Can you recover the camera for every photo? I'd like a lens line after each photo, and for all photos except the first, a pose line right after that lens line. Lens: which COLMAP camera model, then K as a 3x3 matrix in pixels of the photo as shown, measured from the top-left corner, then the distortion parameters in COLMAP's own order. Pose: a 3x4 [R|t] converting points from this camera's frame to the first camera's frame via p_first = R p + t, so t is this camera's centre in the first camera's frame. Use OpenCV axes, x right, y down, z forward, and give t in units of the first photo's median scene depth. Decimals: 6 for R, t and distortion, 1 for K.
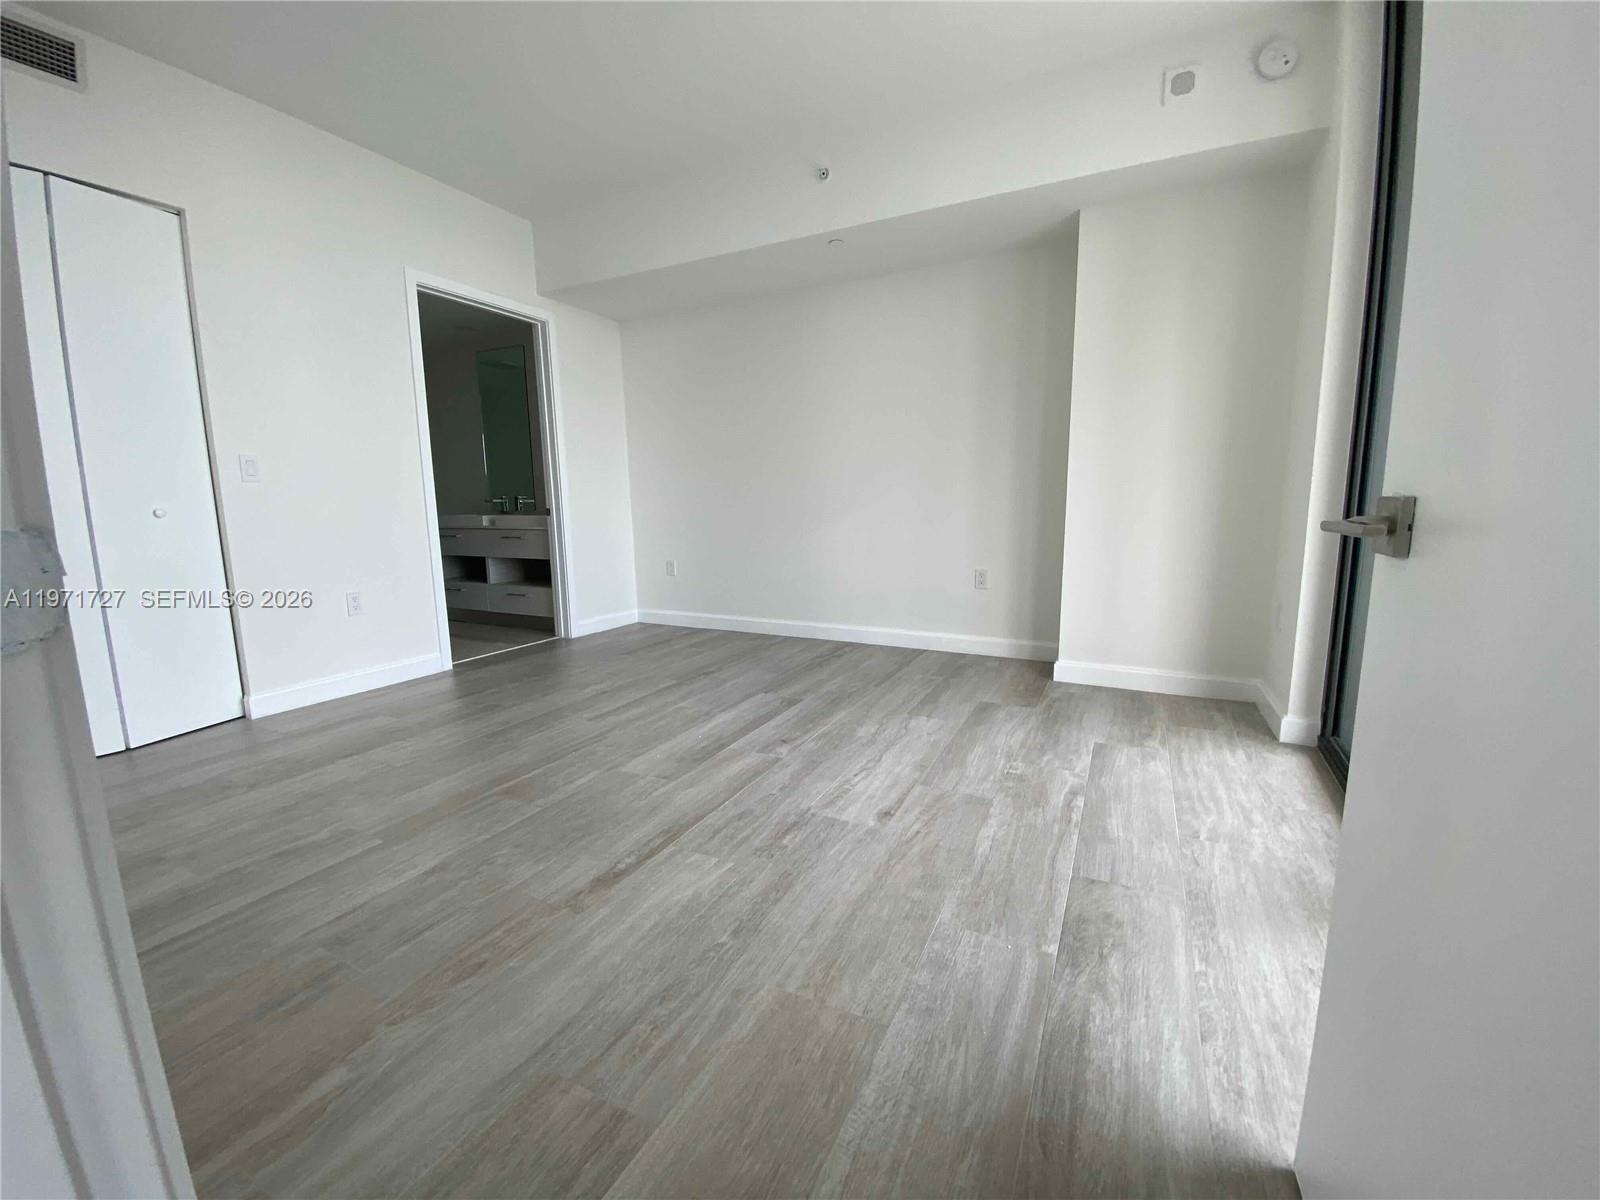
lens RADIAL K [[647.4, 0, 799.0], [0, 647.4, 599.3], [0, 0, 1]] dist [0.022349, -0.020667]
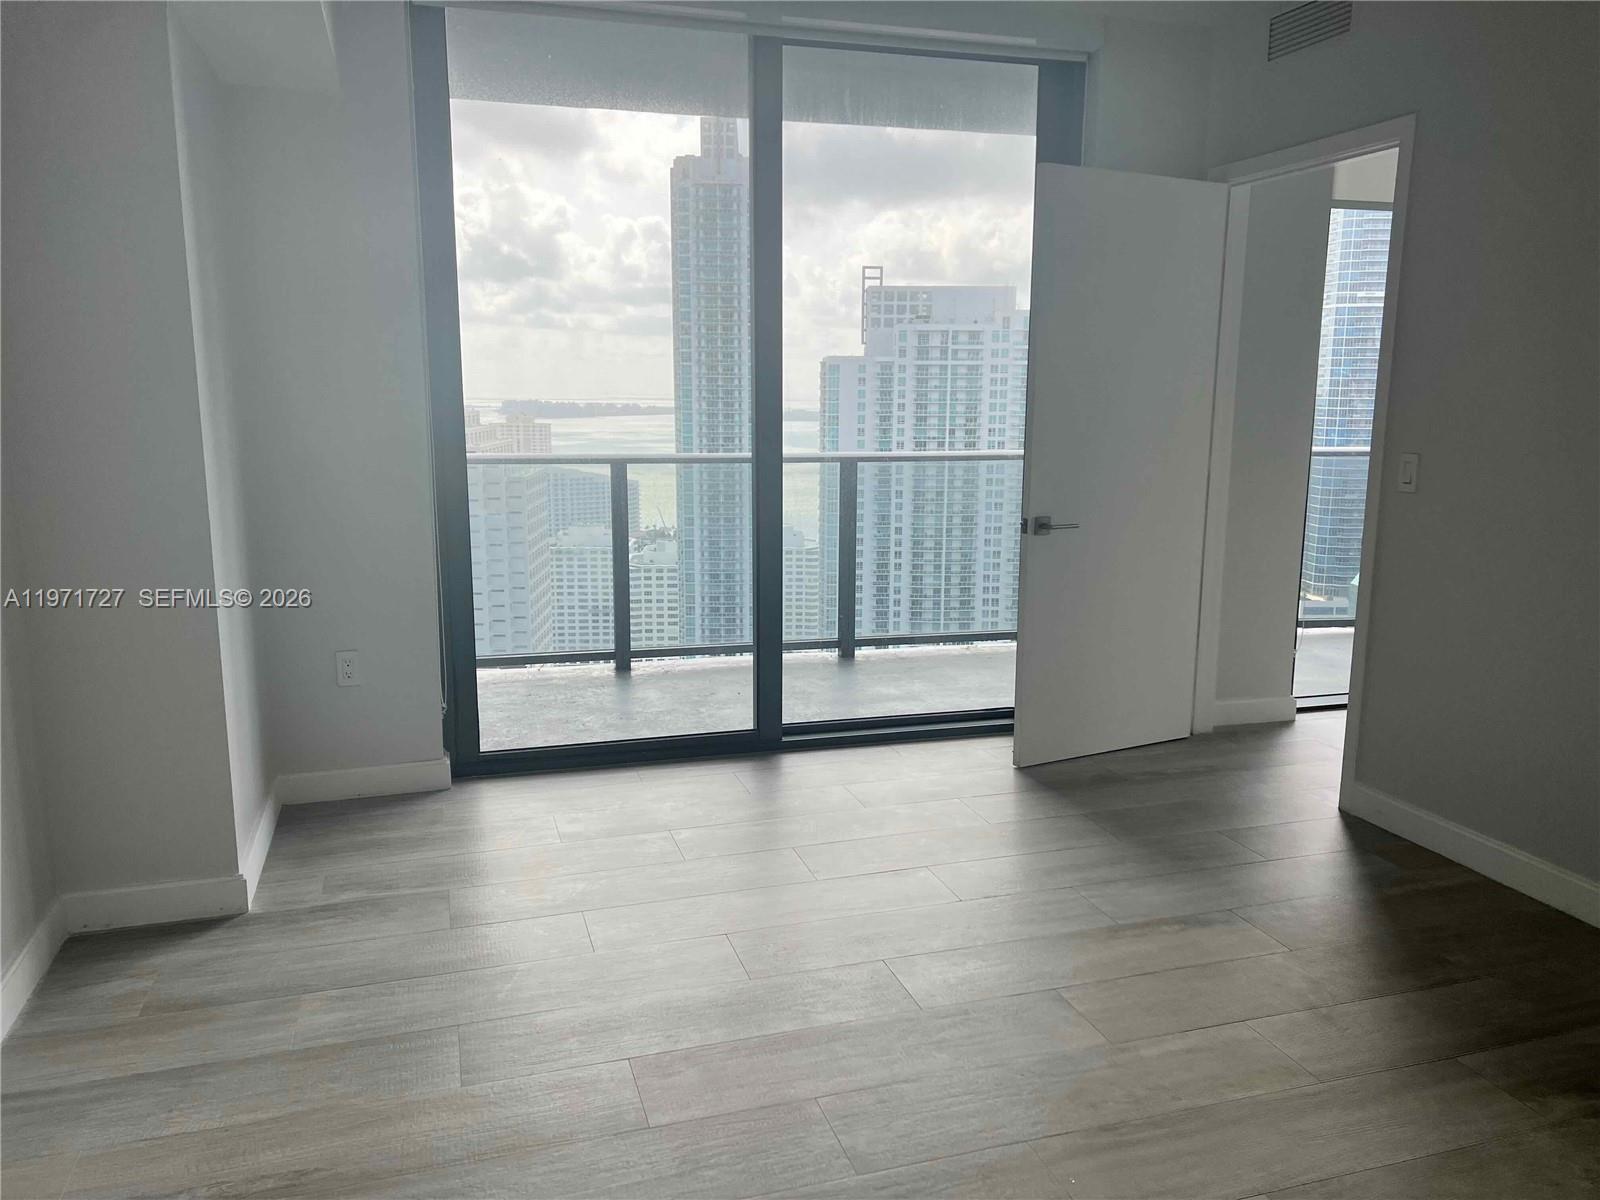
lens RADIAL K [[1203.5, 0, 806.1], [0, 1203.5, 605.3], [0, 0, 1]] dist [0.055230, -0.062172]
pose [[-0.705498, -0.115779, 0.699190, -0.882798], [0.112996, 0.955569, 0.272248, -0.498467], [-0.699646, 0.271076, -0.661070, 1.974861]]
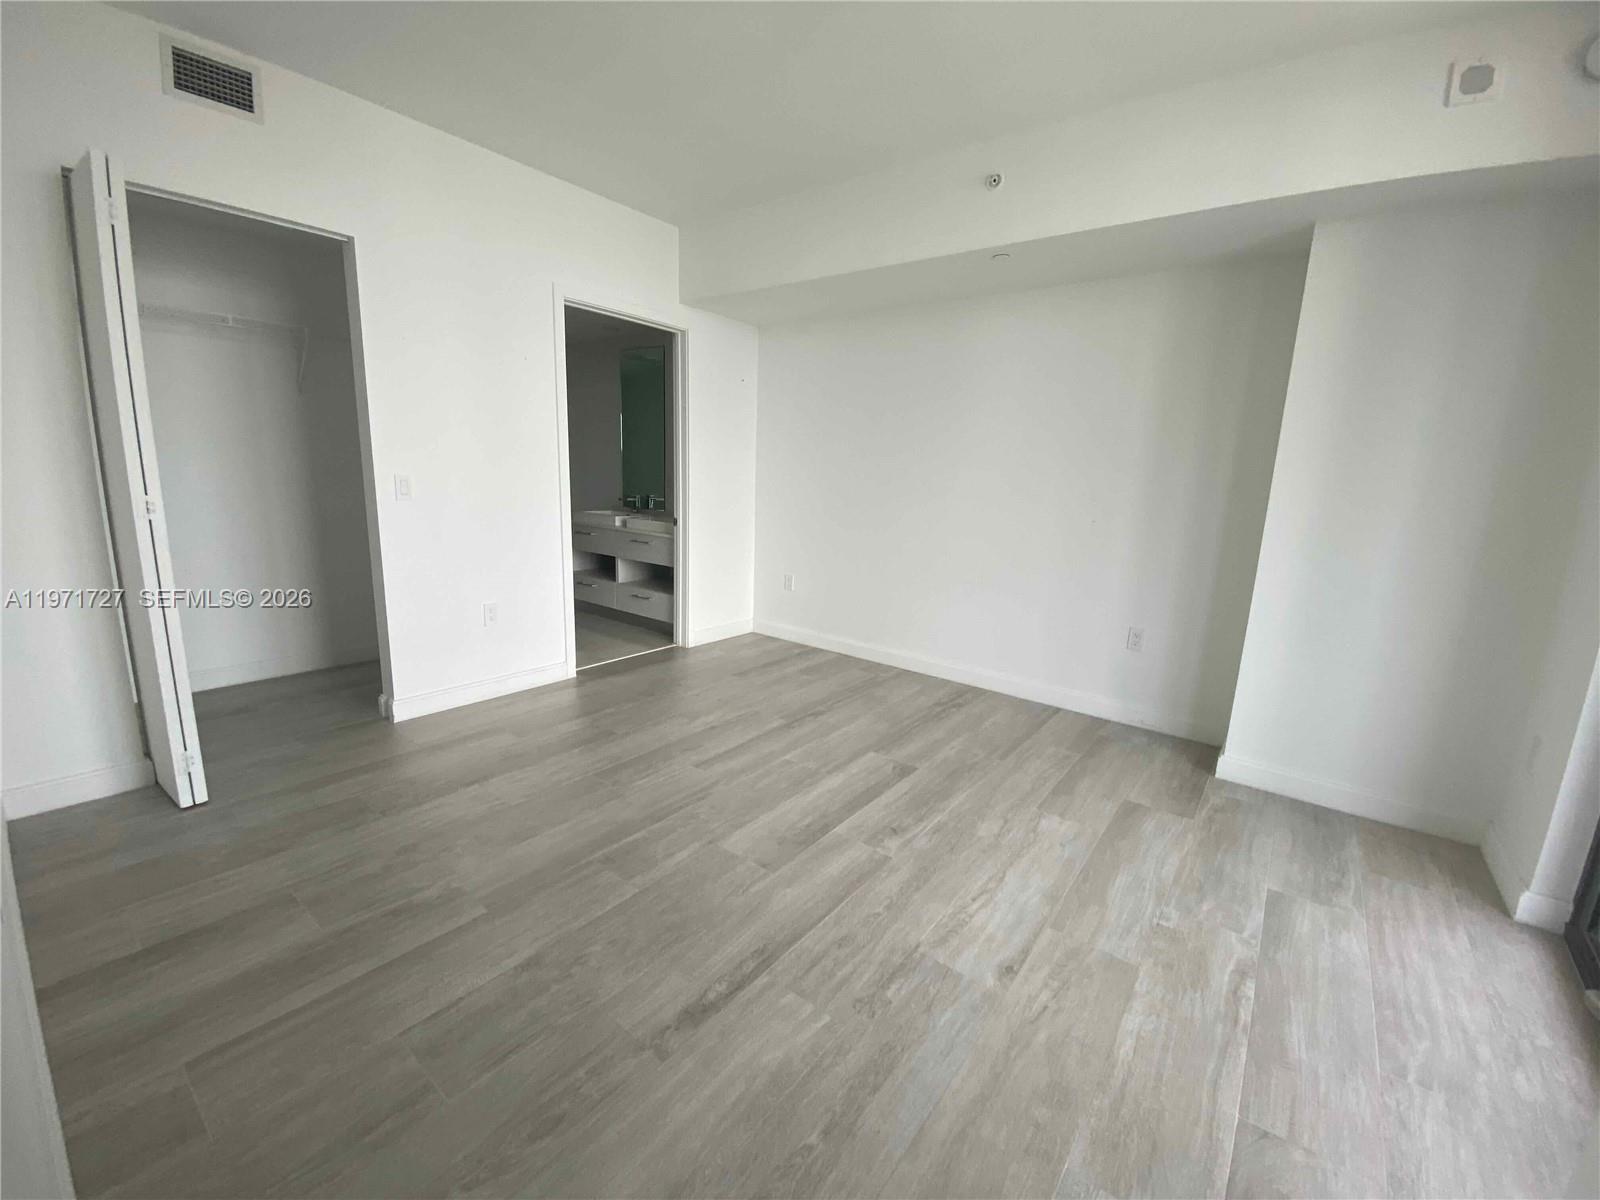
lens RADIAL K [[647.4, 0, 799.0], [0, 647.4, 599.3], [0, 0, 1]] dist [0.022349, -0.020667]
pose [[0.980741, 0.089298, -0.173703, -0.030215], [-0.081477, 0.995335, 0.051662, -0.170653], [0.177506, -0.036515, 0.983442, 0.097754]]
